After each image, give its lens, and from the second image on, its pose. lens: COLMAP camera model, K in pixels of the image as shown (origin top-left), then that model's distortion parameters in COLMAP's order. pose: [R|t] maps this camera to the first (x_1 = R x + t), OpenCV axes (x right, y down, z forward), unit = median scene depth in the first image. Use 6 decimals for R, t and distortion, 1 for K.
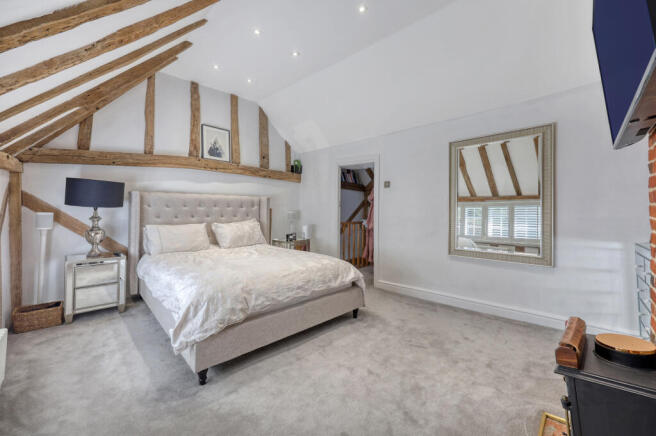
lens RADIAL K [[276.7, 0, 327.7], [0, 276.7, 206.1], [0, 0, 1]] dist [-0.000134, -0.000002]
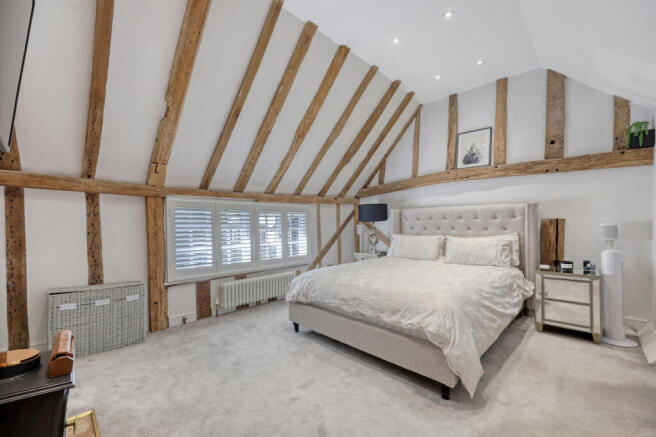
lens RADIAL K [[267.5, 0, 322.5], [0, 267.5, 224.9], [0, 0, 1]] dist [0.000404, -0.000054]
pose [[-0.016140, 0.004499, -0.999860, 0.499002], [0.025280, 0.999672, 0.004090, 0.007307], [0.999550, -0.025211, -0.016248, 0.536847]]
